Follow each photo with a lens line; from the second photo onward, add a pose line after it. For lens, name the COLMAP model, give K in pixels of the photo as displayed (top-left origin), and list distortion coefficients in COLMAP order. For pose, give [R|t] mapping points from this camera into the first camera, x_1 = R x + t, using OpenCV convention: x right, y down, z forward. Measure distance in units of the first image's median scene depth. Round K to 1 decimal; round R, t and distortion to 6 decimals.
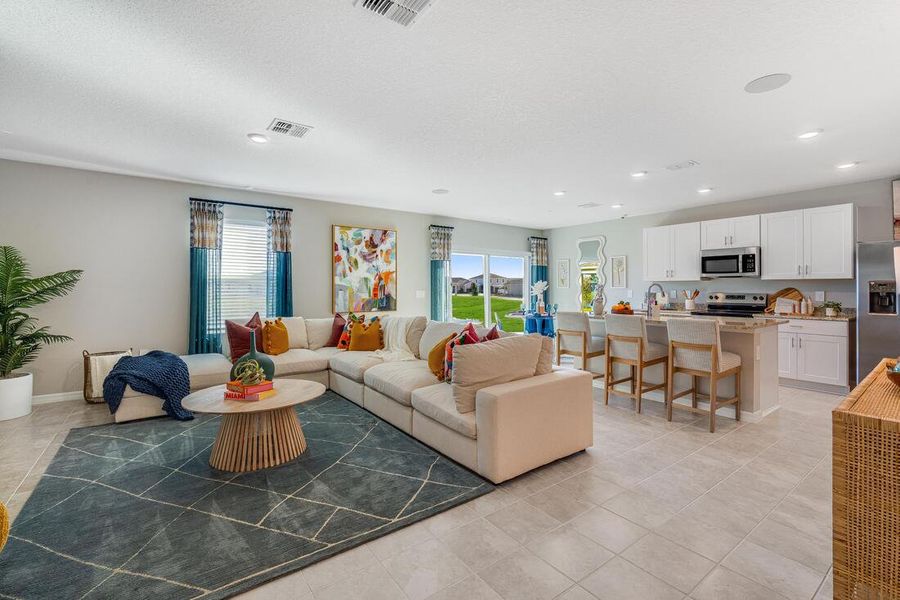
lens RADIAL K [[401.7, 0, 453.0], [0, 401.7, 283.8], [0, 0, 1]] dist [-0.001202, -0.000169]
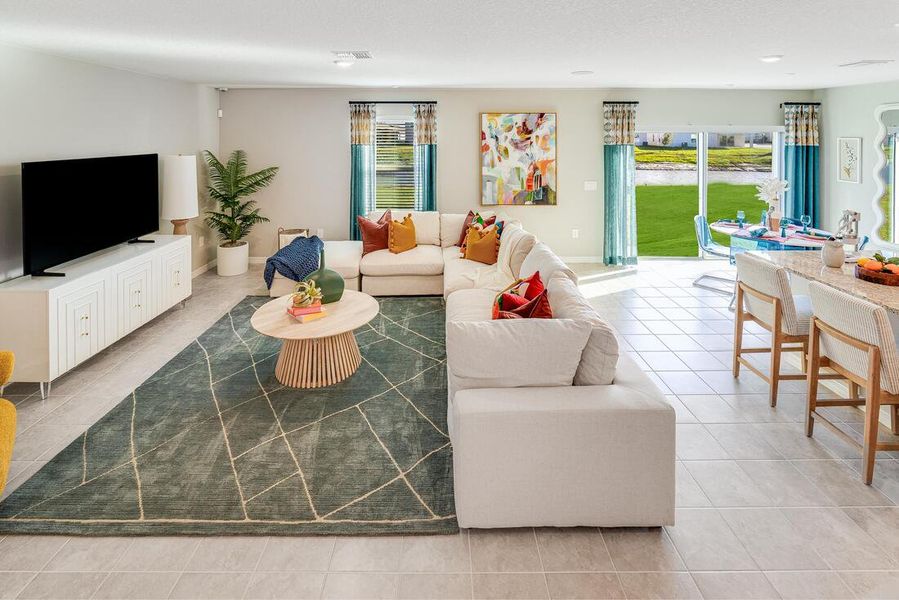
lens RADIAL K [[424.3, 0, 442.4], [0, 424.3, 147.0], [0, 0, 1]] dist [-0.002502, -0.000724]
pose [[0.804029, 0.015191, -0.594396, 0.251242], [0.004847, 0.999473, 0.032099, -0.111013], [0.594570, -0.028689, 0.803532, 0.168724]]
